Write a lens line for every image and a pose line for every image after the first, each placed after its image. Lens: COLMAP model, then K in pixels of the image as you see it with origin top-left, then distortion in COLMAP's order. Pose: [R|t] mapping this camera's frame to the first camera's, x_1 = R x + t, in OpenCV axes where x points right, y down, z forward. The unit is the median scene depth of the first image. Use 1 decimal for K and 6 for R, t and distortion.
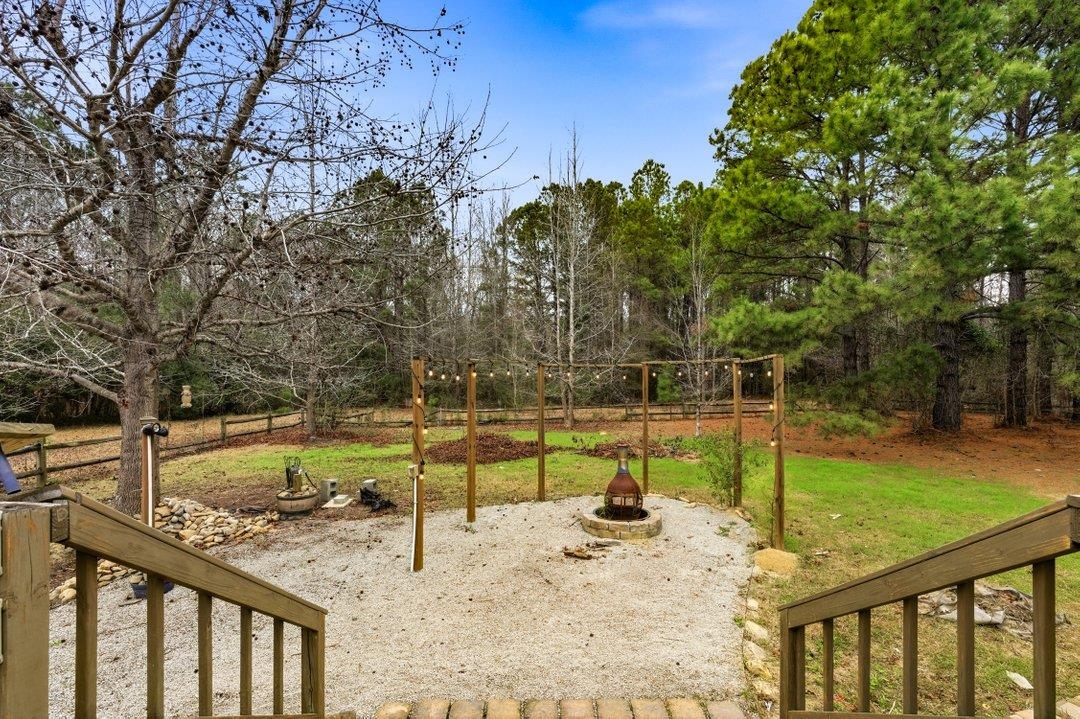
lens RADIAL K [[491.0, 0, 542.2], [0, 491.0, 363.4], [0, 0, 1]] dist [0.005231, -0.000186]
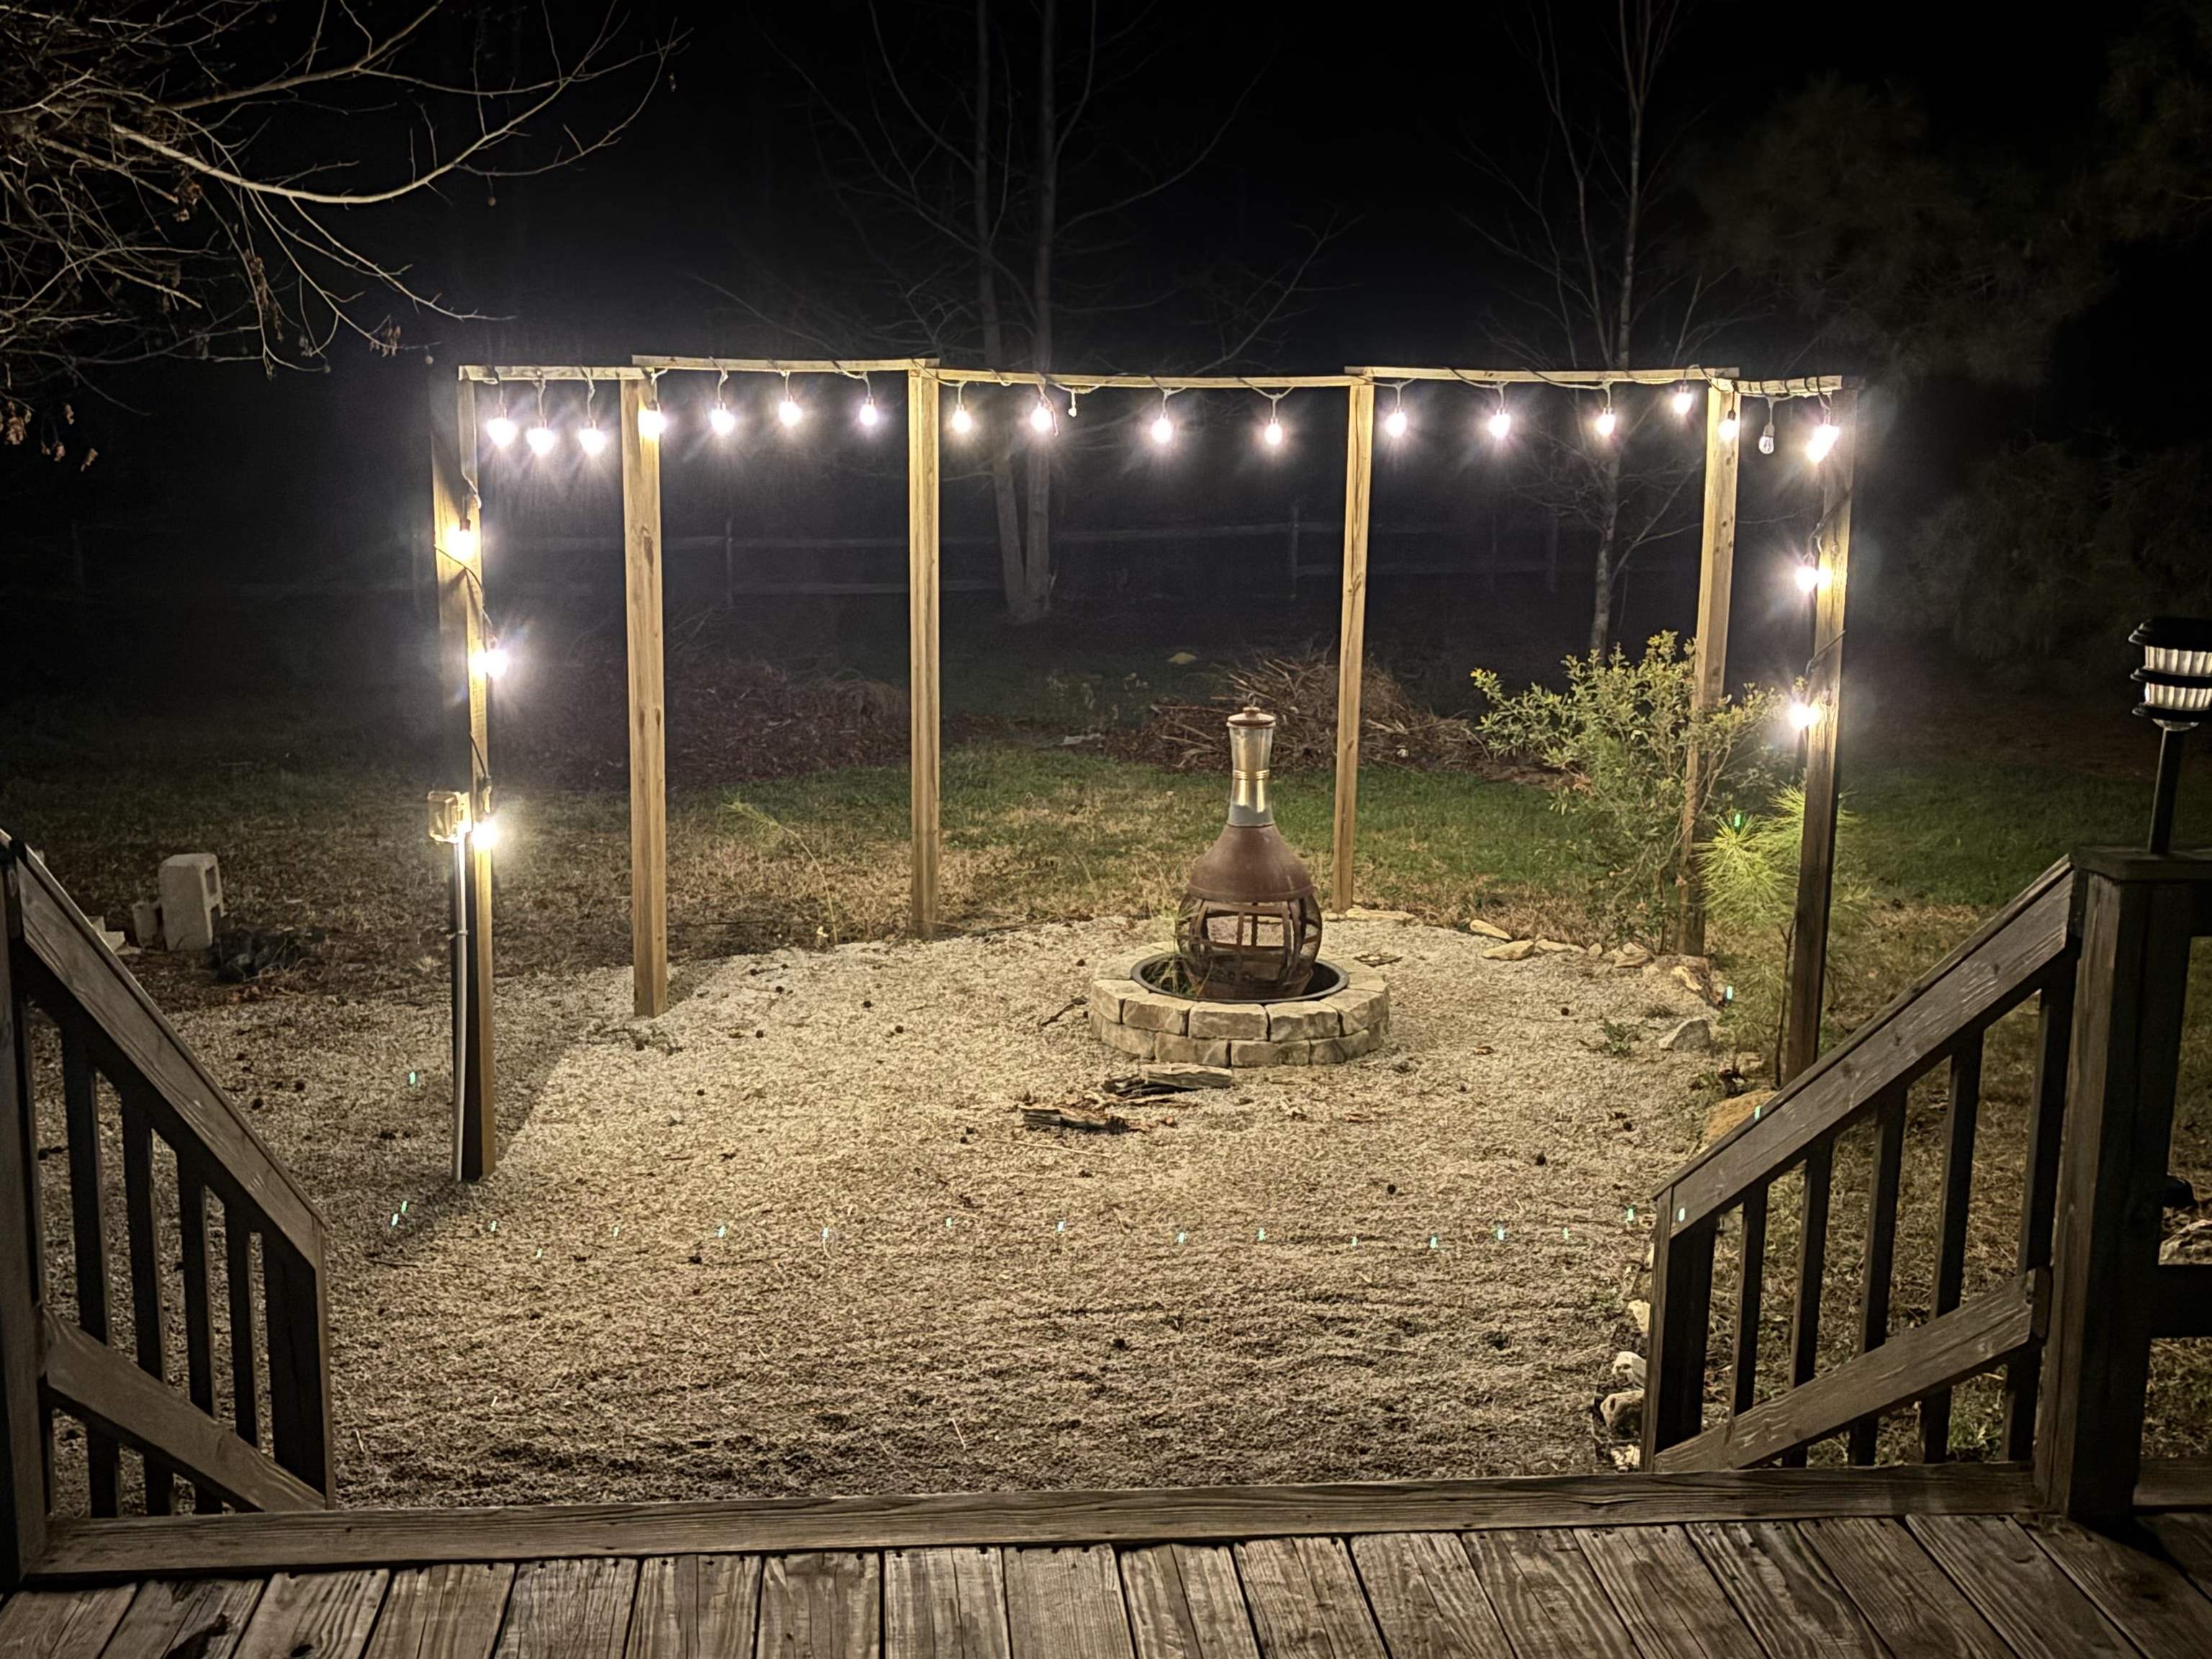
lens RADIAL K [[2416.2, 0, 1104.5], [0, 2416.2, 825.9], [0, 0, 1]] dist [0.008686, 0.000000]
pose [[0.996038, 0.000670, 0.088928, -0.026920], [-0.019717, 0.976748, 0.213482, -0.049977], [-0.086717, -0.214390, 0.972891, -0.246202]]
